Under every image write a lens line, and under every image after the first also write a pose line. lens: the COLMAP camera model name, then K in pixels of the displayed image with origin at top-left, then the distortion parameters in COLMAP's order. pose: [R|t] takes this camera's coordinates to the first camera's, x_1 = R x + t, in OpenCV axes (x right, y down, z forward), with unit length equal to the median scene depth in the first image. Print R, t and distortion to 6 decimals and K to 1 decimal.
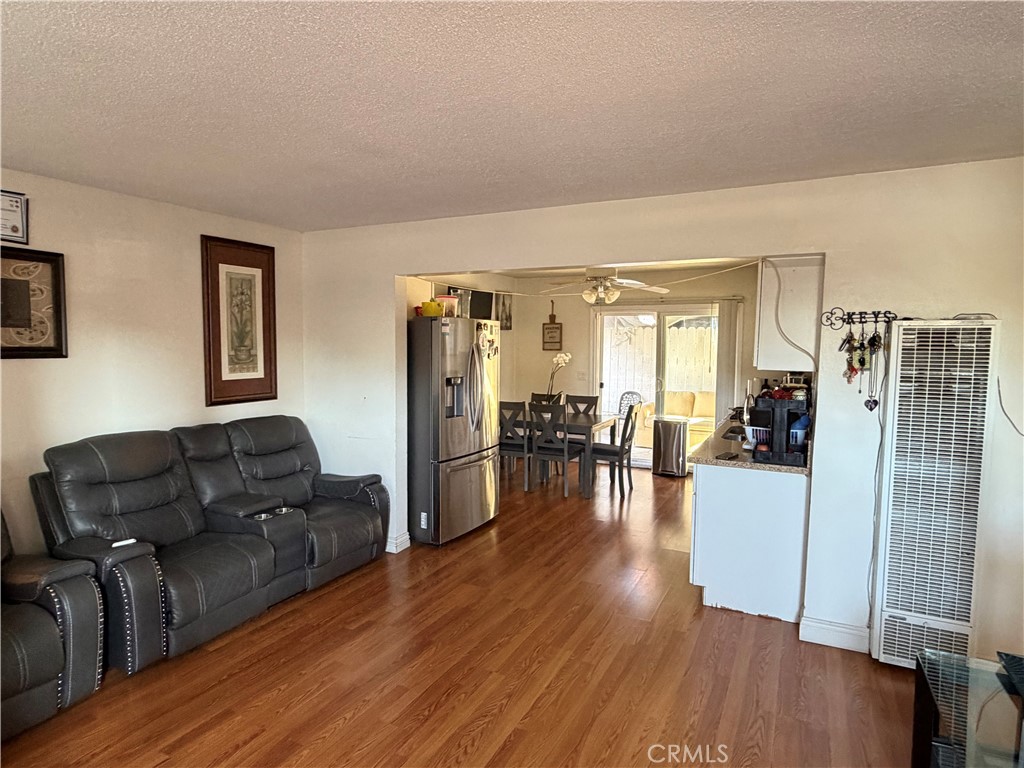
lens RADIAL K [[578.0, 0, 516.2], [0, 578.0, 387.3], [0, 0, 1]] dist [0.000943, 0.000316]
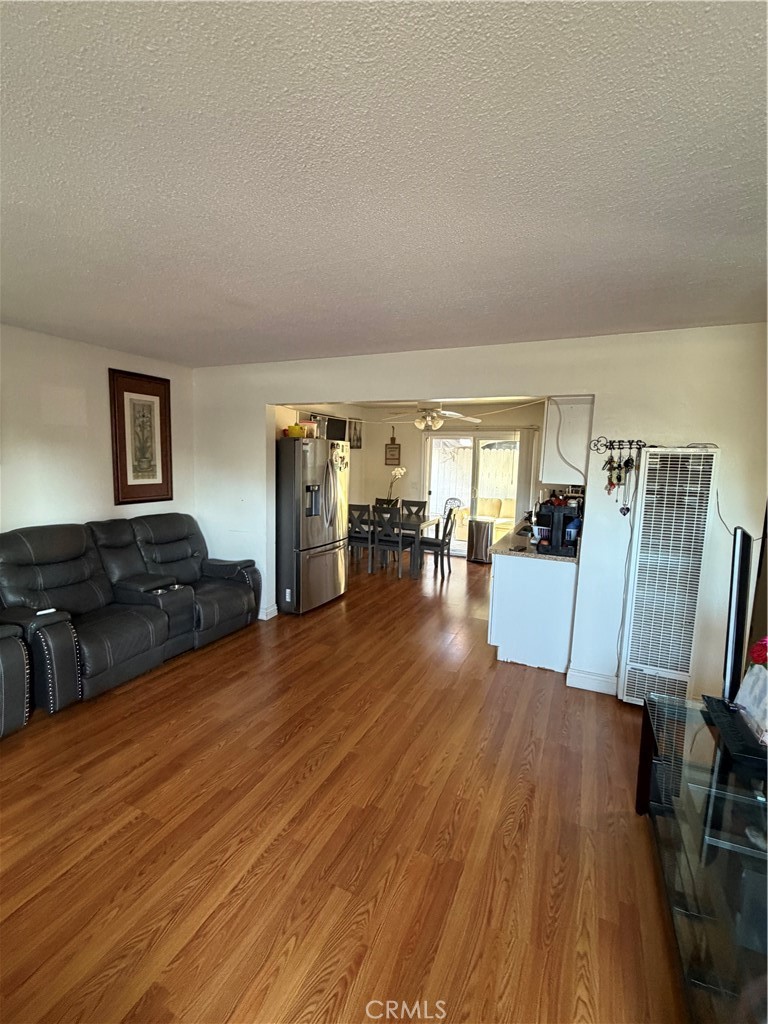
lens RADIAL K [[445.5, 0, 384.9], [0, 445.5, 511.8], [0, 0, 1]] dist [0.000210, 0.000443]
pose [[0.999233, 0.013119, 0.036902, 0.022865], [-0.014658, 0.999021, 0.041746, -0.002261], [-0.036318, -0.042255, 0.998447, 0.001313]]
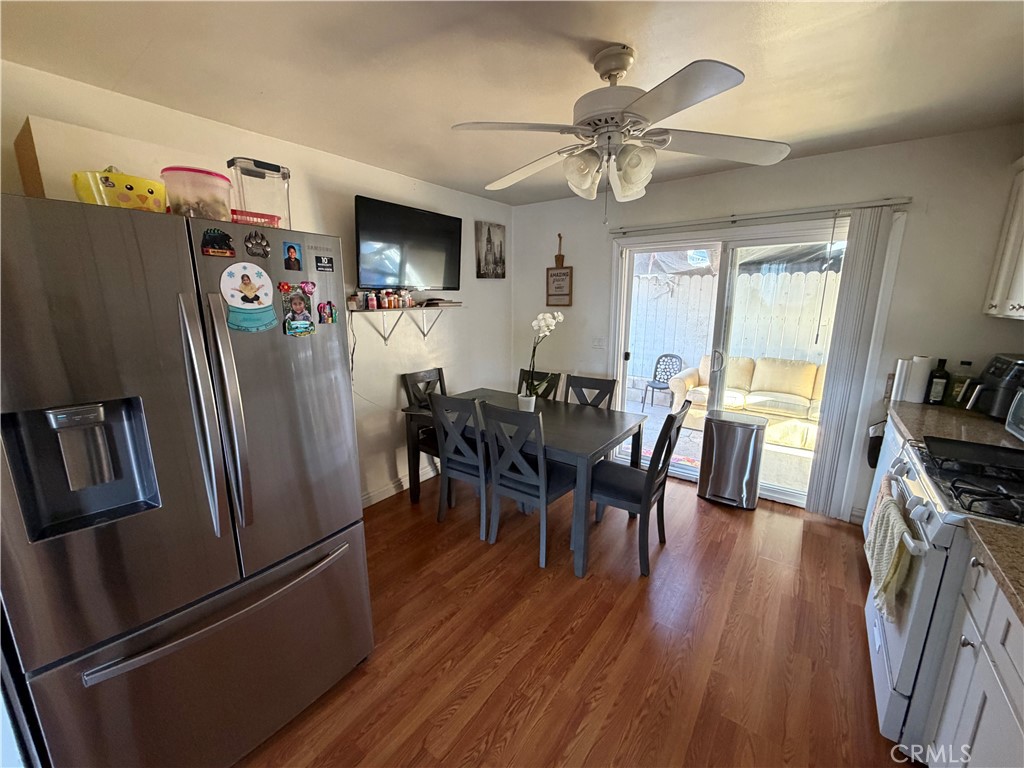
lens RADIAL K [[410.2, 0, 509.9], [0, 410.2, 380.0], [0, 0, 1]] dist [0.004982, -0.000978]
pose [[0.985627, 0.025322, -0.167028, 0.204730], [-0.005598, 0.993055, 0.117520, -0.072494], [0.168844, -0.114896, 0.978923, 1.079912]]
